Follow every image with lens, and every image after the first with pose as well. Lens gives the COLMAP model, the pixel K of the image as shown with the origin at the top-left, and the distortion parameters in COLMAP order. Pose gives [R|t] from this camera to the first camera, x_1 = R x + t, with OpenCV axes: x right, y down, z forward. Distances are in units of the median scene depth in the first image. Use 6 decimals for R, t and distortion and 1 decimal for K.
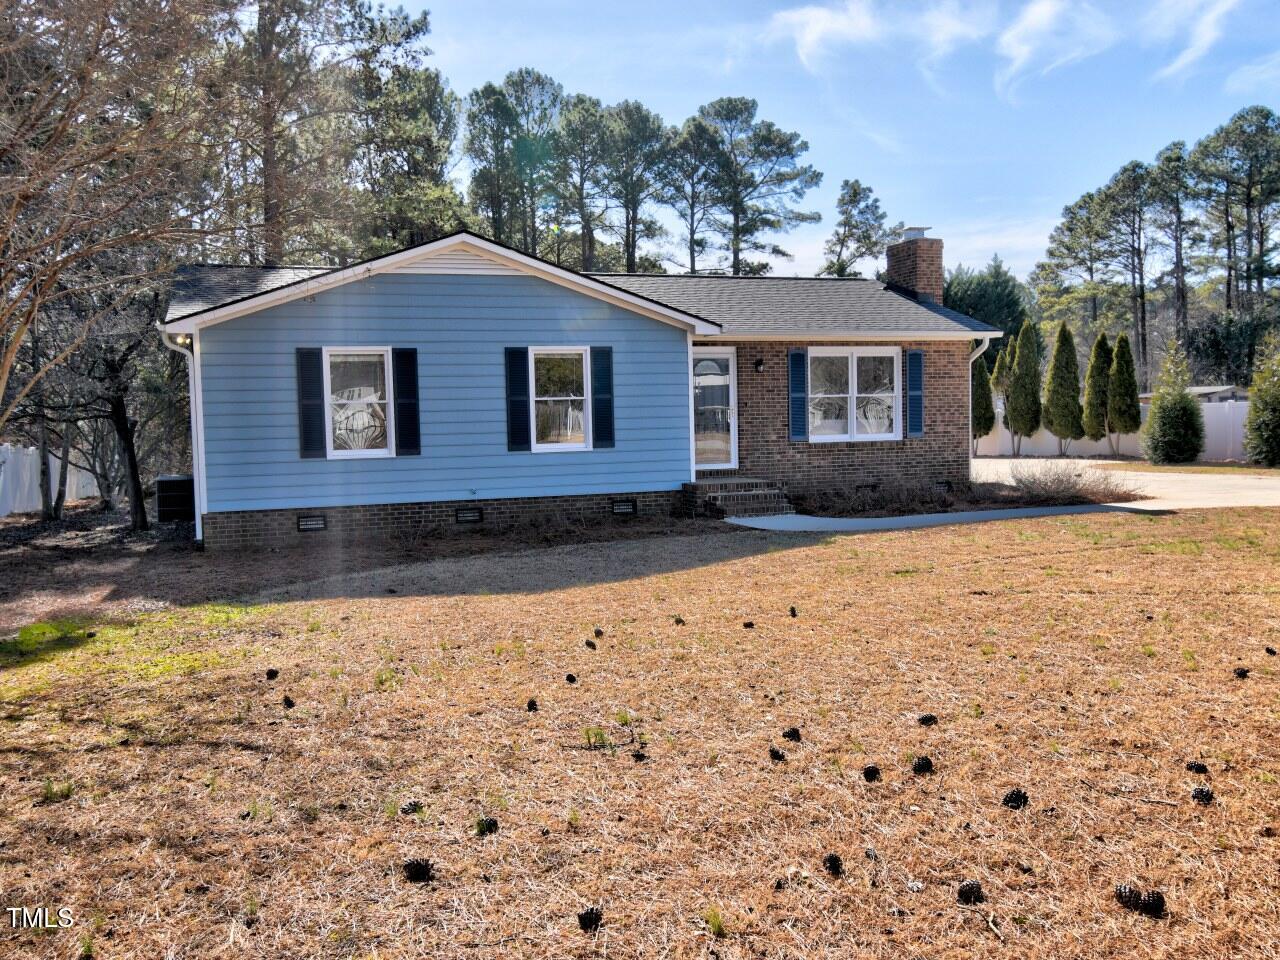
lens RADIAL K [[1116.0, 0, 641.7], [0, 1116.0, 483.2], [0, 0, 1]] dist [0.002076, 0.001414]
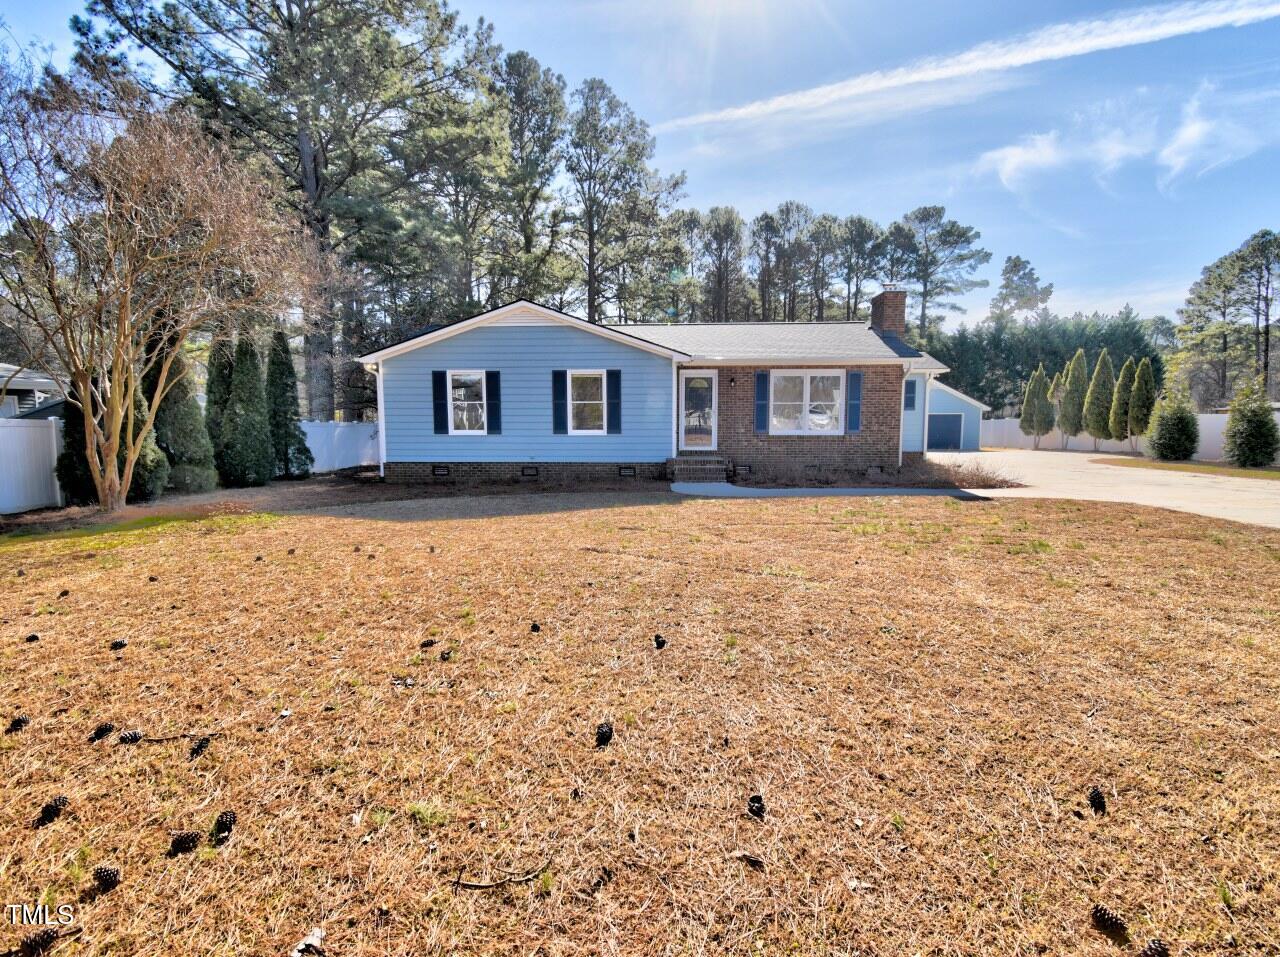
lens RADIAL K [[637.5, 0, 644.7], [0, 637.5, 483.0], [0, 0, 1]] dist [0.012691, -0.020892]
pose [[0.926137, 0.061523, -0.372136, 0.074789], [-0.042972, 0.997394, 0.057949, -0.003413], [0.374732, -0.037677, 0.926367, 0.036173]]
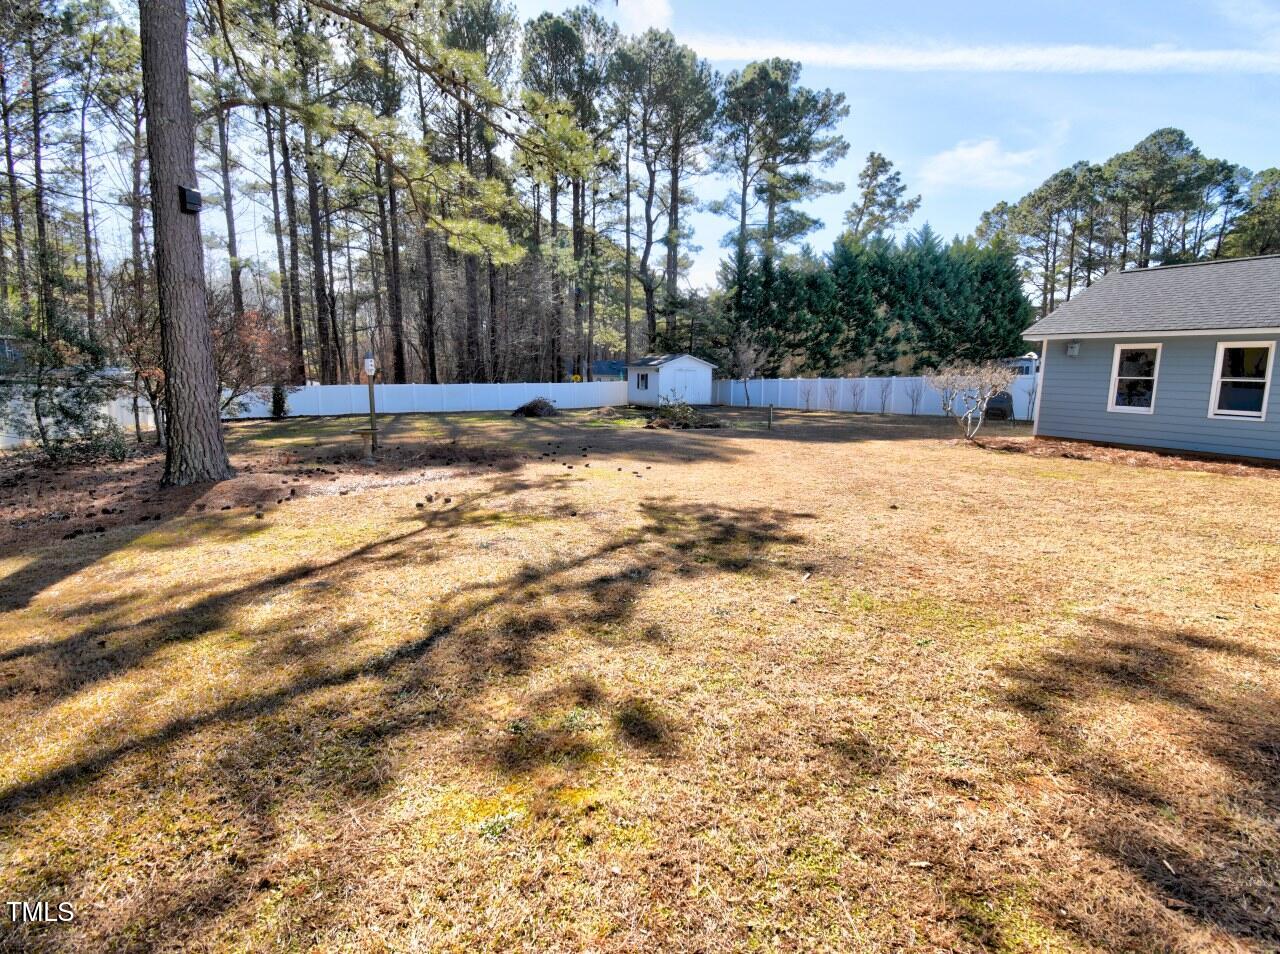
lens RADIAL K [[637.5, 0, 638.2], [0, 637.5, 484.0], [0, 0, 1]] dist [0.012691, -0.020892]
pose [[0.995018, 0.011875, 0.098983, -0.105999], [-0.022277, 0.994259, 0.104654, -0.013016], [-0.097172, -0.106337, 0.989571, 0.403458]]
